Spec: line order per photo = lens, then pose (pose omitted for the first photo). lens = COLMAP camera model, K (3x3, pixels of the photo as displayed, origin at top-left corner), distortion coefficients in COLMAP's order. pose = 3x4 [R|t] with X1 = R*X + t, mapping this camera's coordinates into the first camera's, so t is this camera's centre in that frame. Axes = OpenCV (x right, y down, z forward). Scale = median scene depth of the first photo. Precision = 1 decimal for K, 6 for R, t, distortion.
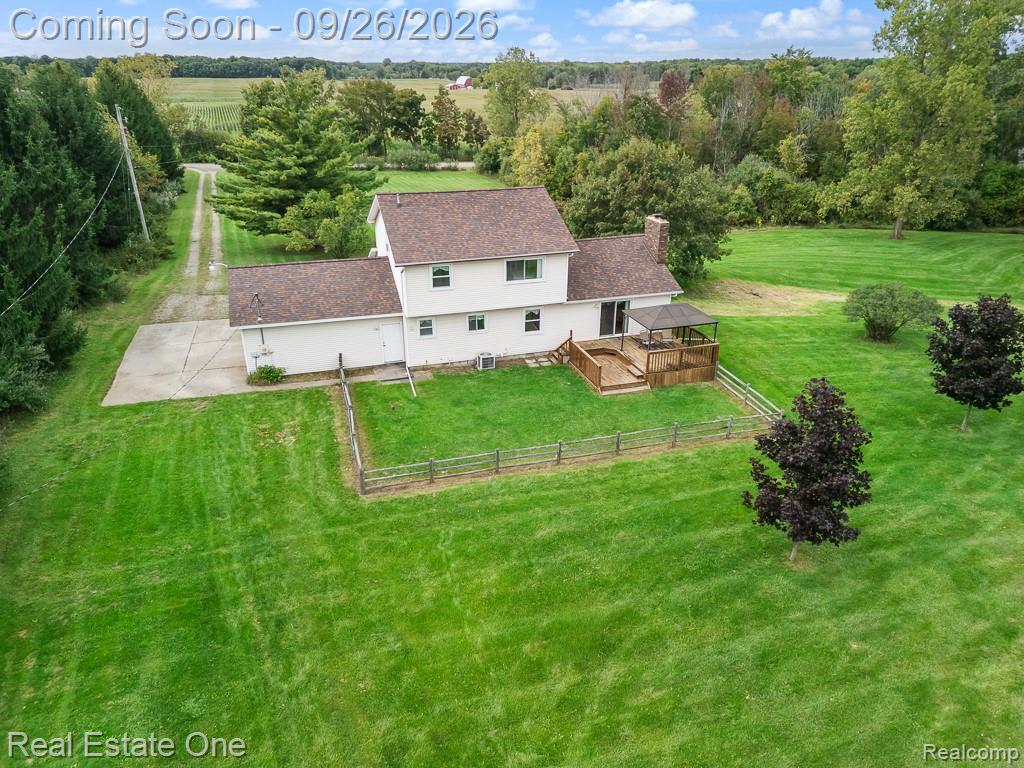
lens RADIAL K [[712.3, 0, 517.5], [0, 712.3, 381.5], [0, 0, 1]] dist [0.093680, -0.097794]
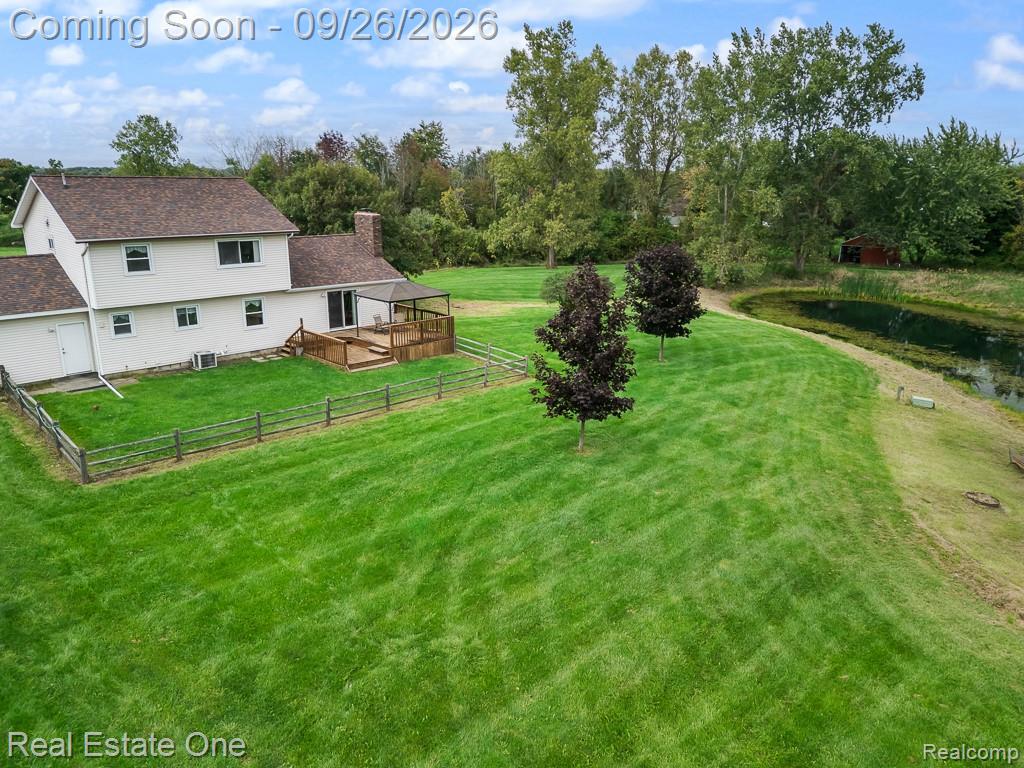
lens RADIAL K [[712.3, 0, 517.5], [0, 712.3, 381.5], [0, 0, 1]] dist [0.093680, -0.097794]
pose [[0.891054, -0.118383, 0.438187, -0.098117], [0.175223, 0.980269, -0.091482, 0.151376], [-0.418712, 0.158296, 0.894216, 0.060501]]
